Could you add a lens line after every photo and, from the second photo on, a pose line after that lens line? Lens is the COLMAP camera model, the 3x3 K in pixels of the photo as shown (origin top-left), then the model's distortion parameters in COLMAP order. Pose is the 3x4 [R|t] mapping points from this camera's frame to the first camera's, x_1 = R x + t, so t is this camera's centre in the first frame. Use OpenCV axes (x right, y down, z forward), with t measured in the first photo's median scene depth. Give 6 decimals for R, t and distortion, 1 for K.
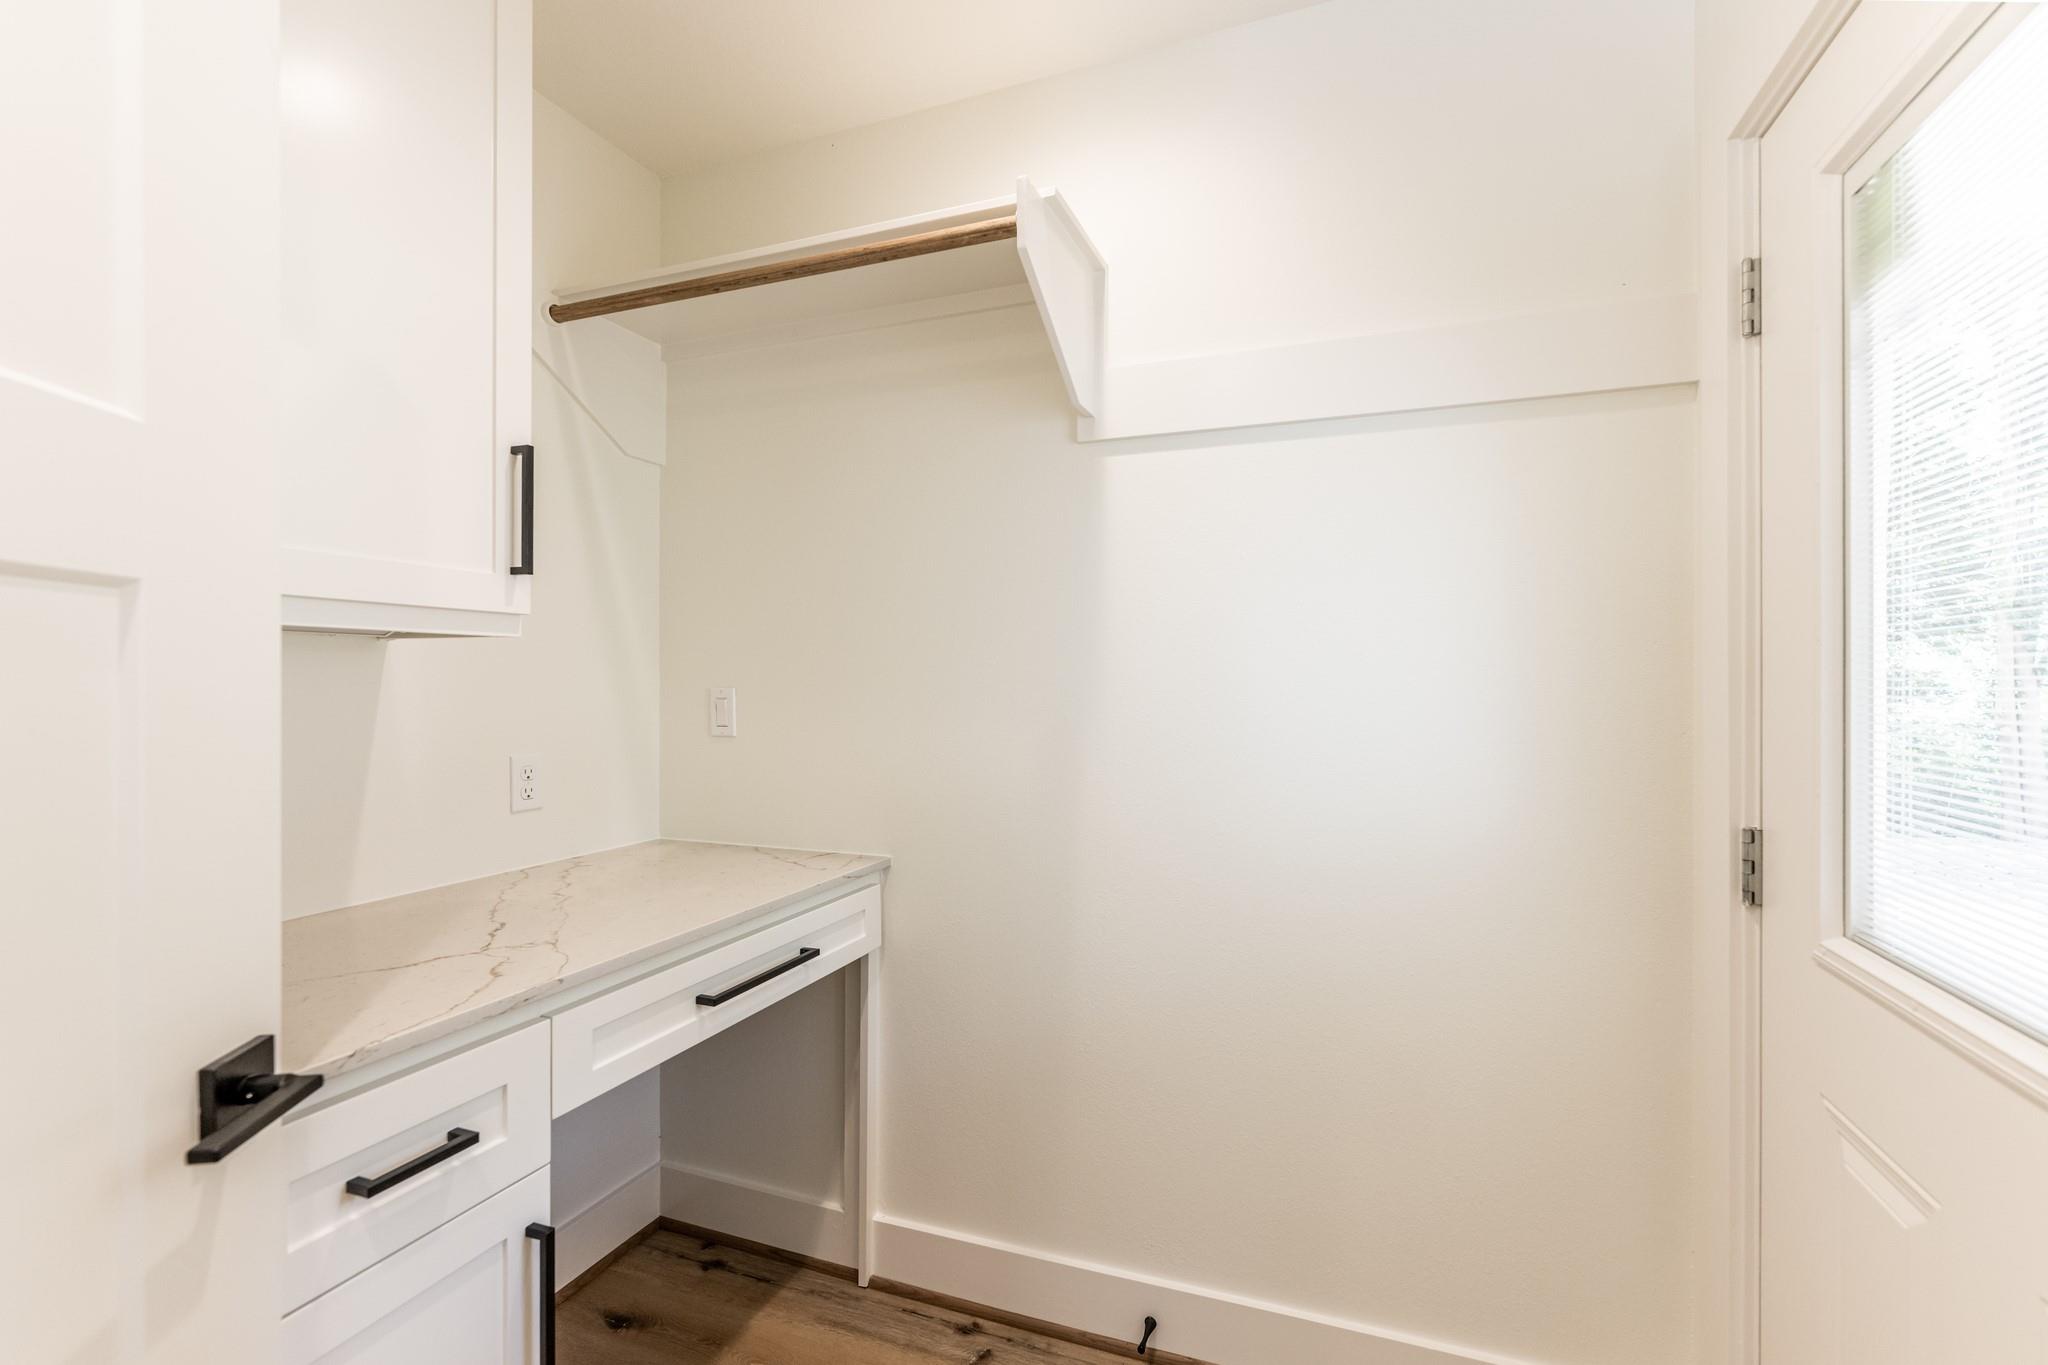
lens RADIAL K [[865.1, 0, 1015.9], [0, 865.1, 714.3], [0, 0, 1]] dist [0.000085, -0.000097]
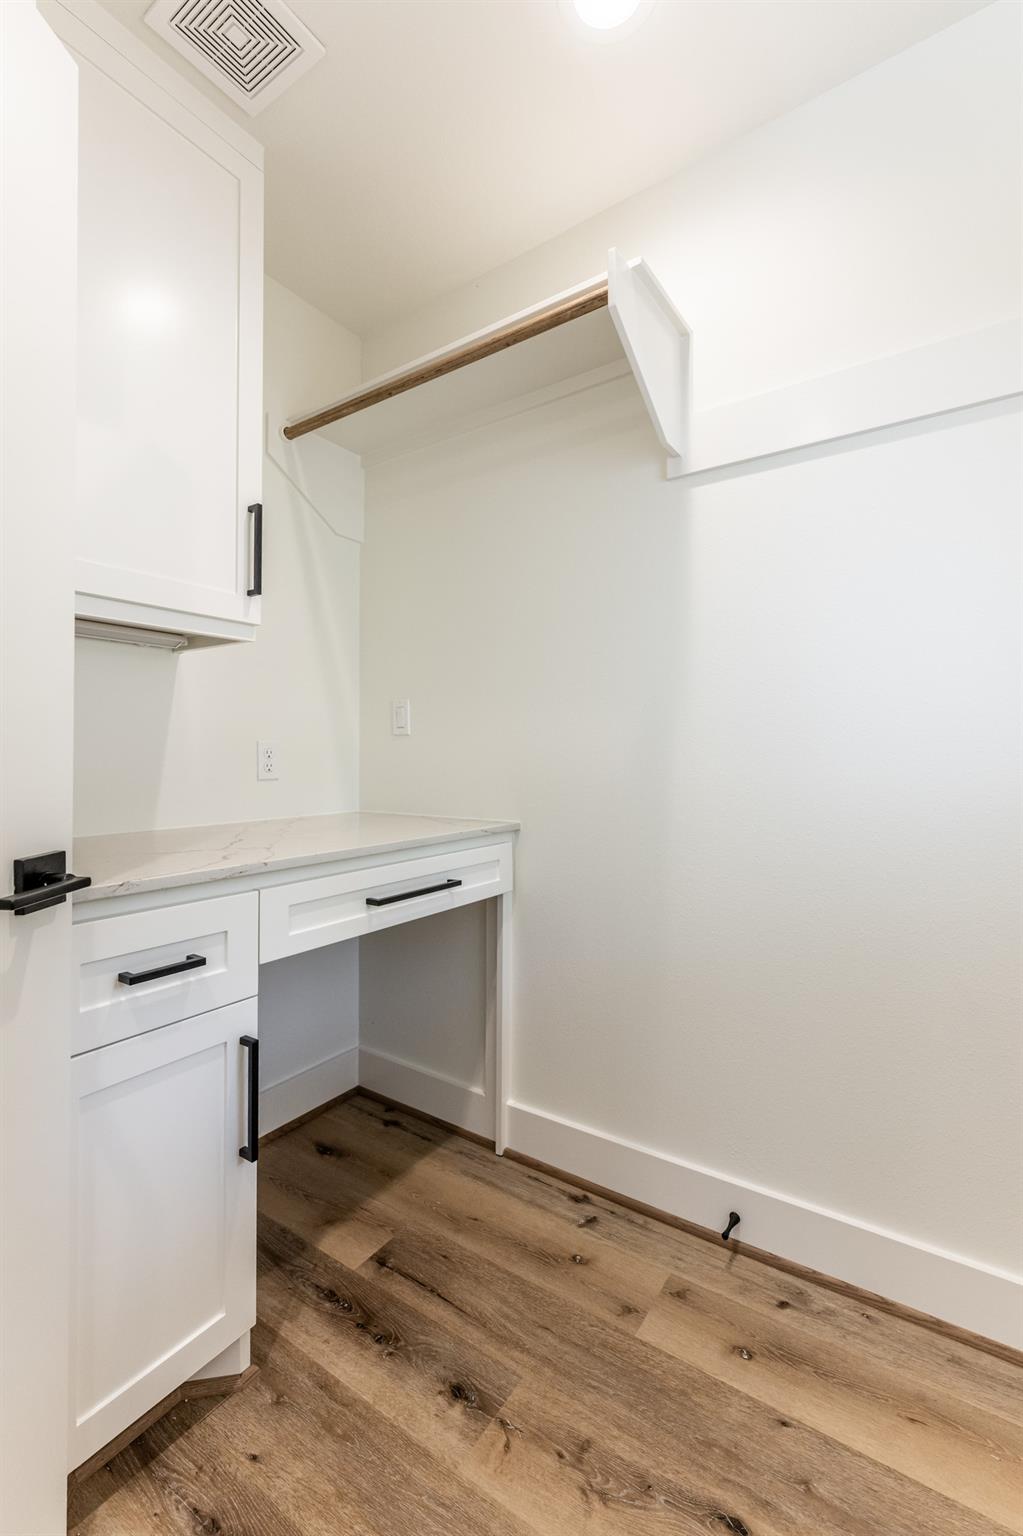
lens RADIAL K [[648.8, 0, 475.1], [0, 648.8, 766.7], [0, 0, 1]] dist [0.000085, -0.000097]
pose [[0.966340, -0.002191, -0.257257, 0.042616], [-0.002056, 0.999866, -0.016239, 0.105032], [0.257258, 0.016222, 0.966206, 0.047909]]
